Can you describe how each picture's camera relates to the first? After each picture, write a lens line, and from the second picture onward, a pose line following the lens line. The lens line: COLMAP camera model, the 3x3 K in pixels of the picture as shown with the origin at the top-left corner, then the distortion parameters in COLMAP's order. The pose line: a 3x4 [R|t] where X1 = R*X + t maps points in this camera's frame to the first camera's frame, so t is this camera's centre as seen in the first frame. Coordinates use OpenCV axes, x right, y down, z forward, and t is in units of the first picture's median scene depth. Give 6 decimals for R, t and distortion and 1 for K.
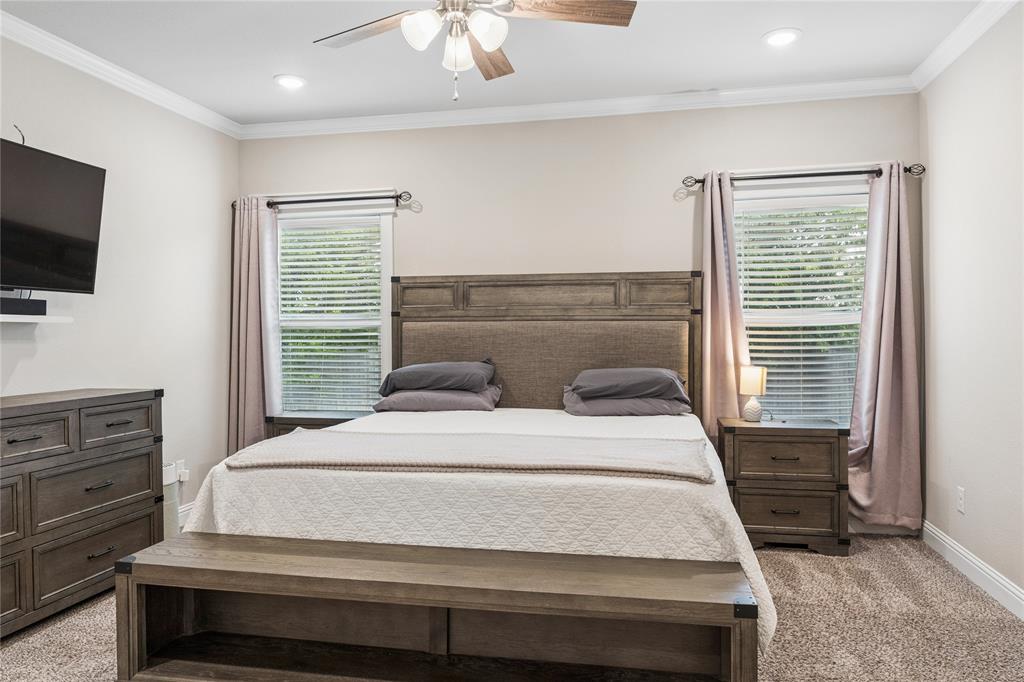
lens RADIAL K [[697.9, 0, 510.5], [0, 697.9, 341.1], [0, 0, 1]] dist [-0.000900, -0.010854]
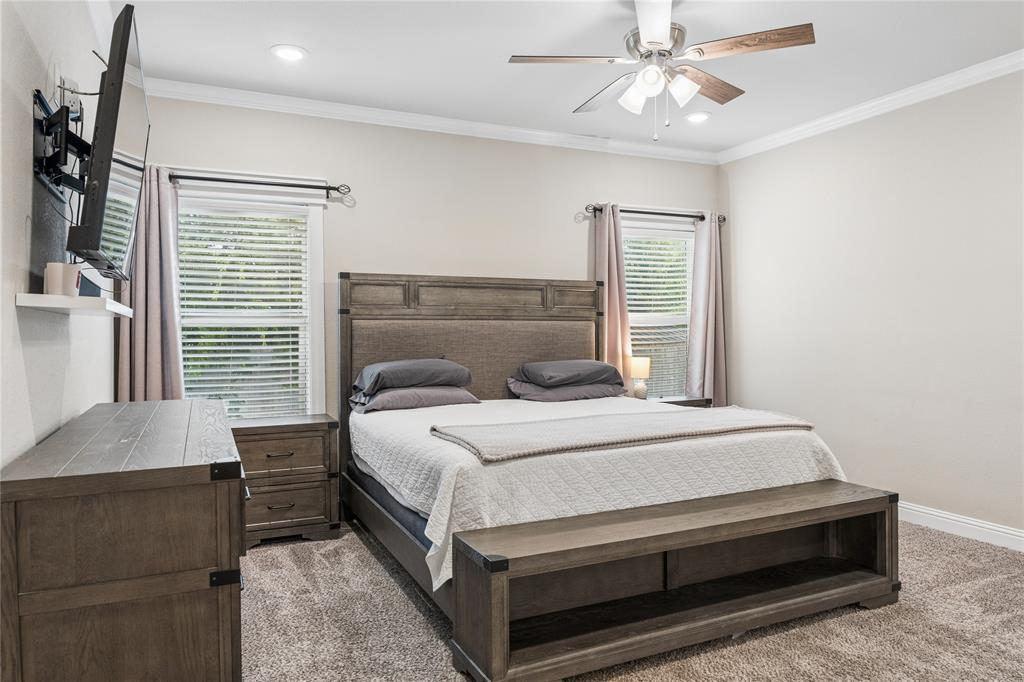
lens RADIAL K [[697.9, 0, 513.2], [0, 697.9, 337.1], [0, 0, 1]] dist [-0.000900, -0.010854]
pose [[0.794113, -0.004918, 0.607750, -0.603619], [0.008266, 0.999962, -0.002710, 0.001042], [-0.607714, 0.007176, 0.794124, 0.102466]]
